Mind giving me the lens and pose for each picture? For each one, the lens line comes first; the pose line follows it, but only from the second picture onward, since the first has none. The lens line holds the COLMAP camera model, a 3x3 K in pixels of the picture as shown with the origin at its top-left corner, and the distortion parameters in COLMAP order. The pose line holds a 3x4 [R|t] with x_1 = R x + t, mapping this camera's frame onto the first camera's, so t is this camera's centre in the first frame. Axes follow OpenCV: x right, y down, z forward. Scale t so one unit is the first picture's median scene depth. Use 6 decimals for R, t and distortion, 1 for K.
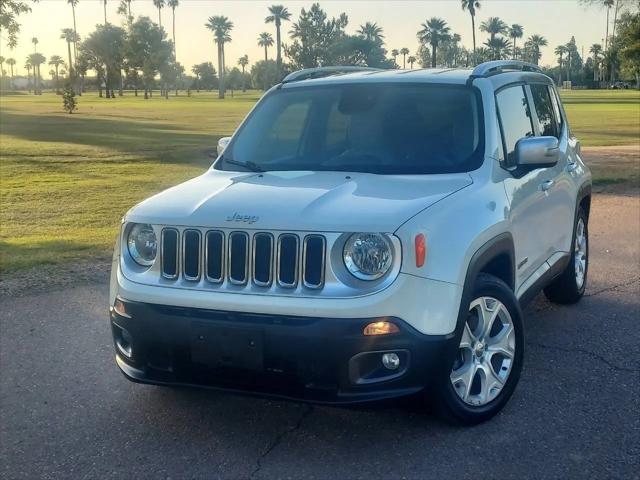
lens RADIAL K [[956.3, 0, 323.0], [0, 956.3, 226.6], [0, 0, 1]] dist [0.129630, 0.000000]
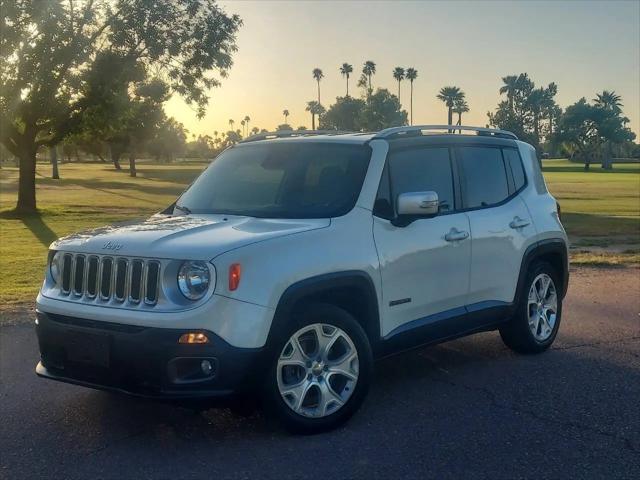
lens RADIAL K [[956.3, 0, 316.2], [0, 956.3, 234.7], [0, 0, 1]] dist [0.129630, 0.000000]
pose [[0.966159, 0.032939, -0.255837, 0.437141], [-0.048954, 0.997203, -0.056482, 0.030216], [0.253261, 0.067095, 0.965068, -0.124524]]
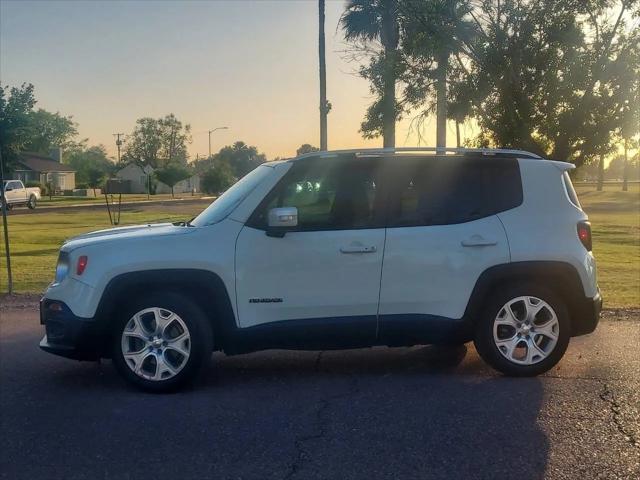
lens RADIAL K [[956.3, 0, 319.7], [0, 956.3, 242.2], [0, 0, 1]] dist [0.129630, 0.000000]
pose [[0.559820, 0.067394, -0.825869, 1.466744], [-0.126001, 0.992020, -0.004458, -0.050064], [0.818978, 0.106556, 0.563845, 0.339857]]
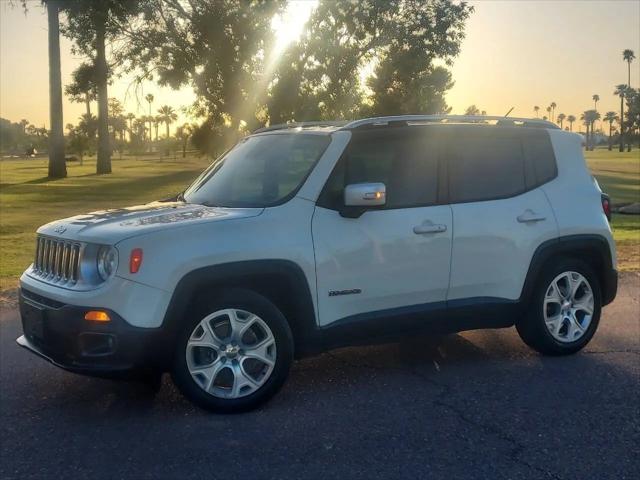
lens RADIAL K [[956.3, 0, 317.3], [0, 956.3, 241.4], [0, 0, 1]] dist [0.129630, 0.000000]
pose [[0.836732, 0.065012, -0.543739, 0.870125], [-0.087607, 0.996031, -0.015724, -0.001764], [0.540559, 0.060792, 0.839107, 0.035128]]
